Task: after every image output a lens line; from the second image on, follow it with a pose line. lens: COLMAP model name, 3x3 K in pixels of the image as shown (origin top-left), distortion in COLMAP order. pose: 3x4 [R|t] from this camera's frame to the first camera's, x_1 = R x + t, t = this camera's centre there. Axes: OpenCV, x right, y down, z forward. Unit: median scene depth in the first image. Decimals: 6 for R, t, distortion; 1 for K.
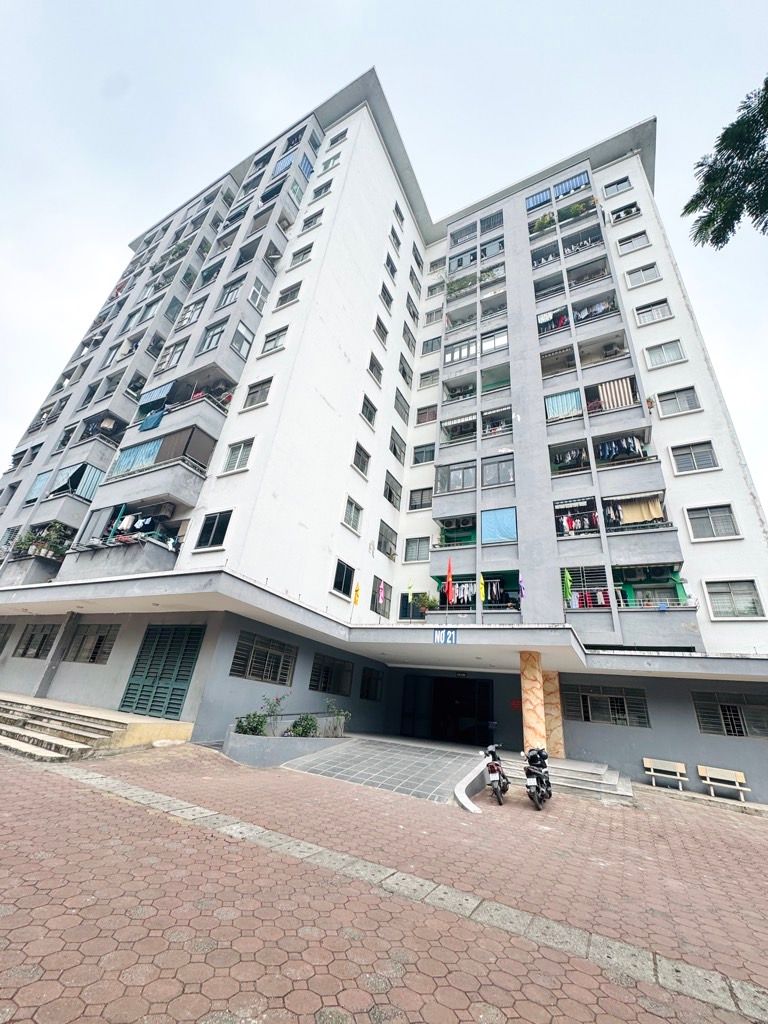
lens RADIAL K [[408.0, 0, 384.0], [0, 408.0, 512.0], [0, 0, 1]] dist [-0.001494, -0.000065]
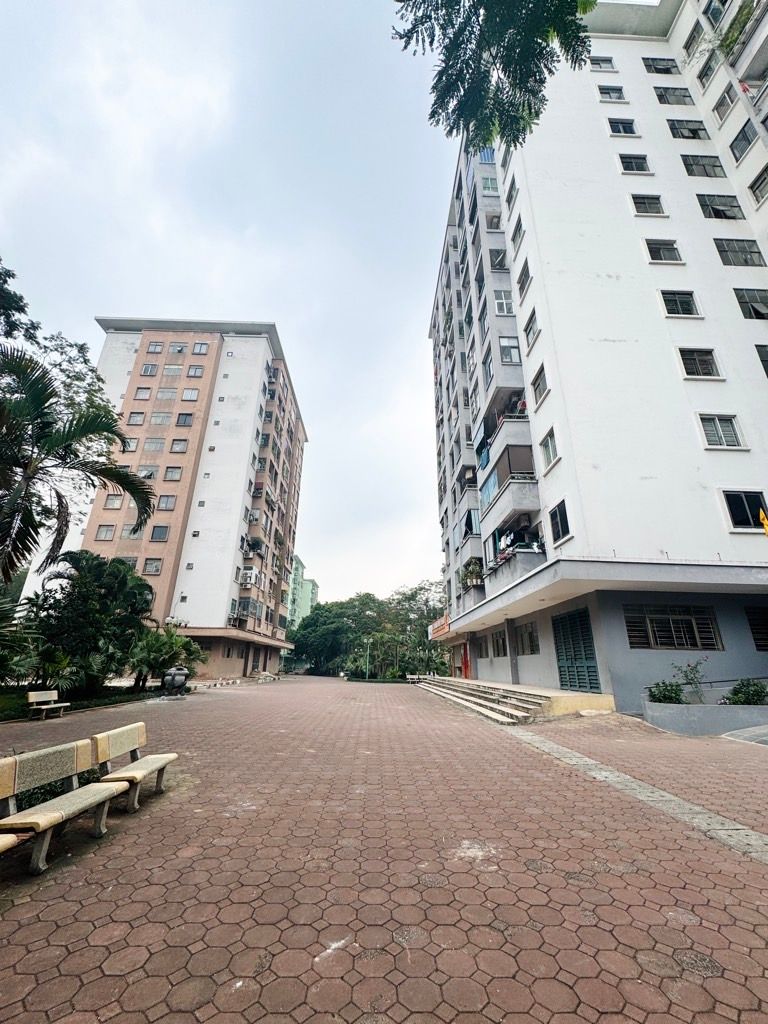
lens RADIAL K [[408.0, 0, 384.0], [0, 408.0, 512.0], [0, 0, 1]] dist [-0.001494, -0.000065]
pose [[0.490344, -0.397948, -0.775371, 0.199986], [0.421113, 0.887102, -0.188981, 0.026782], [0.763037, -0.233853, 0.602567, -0.000946]]
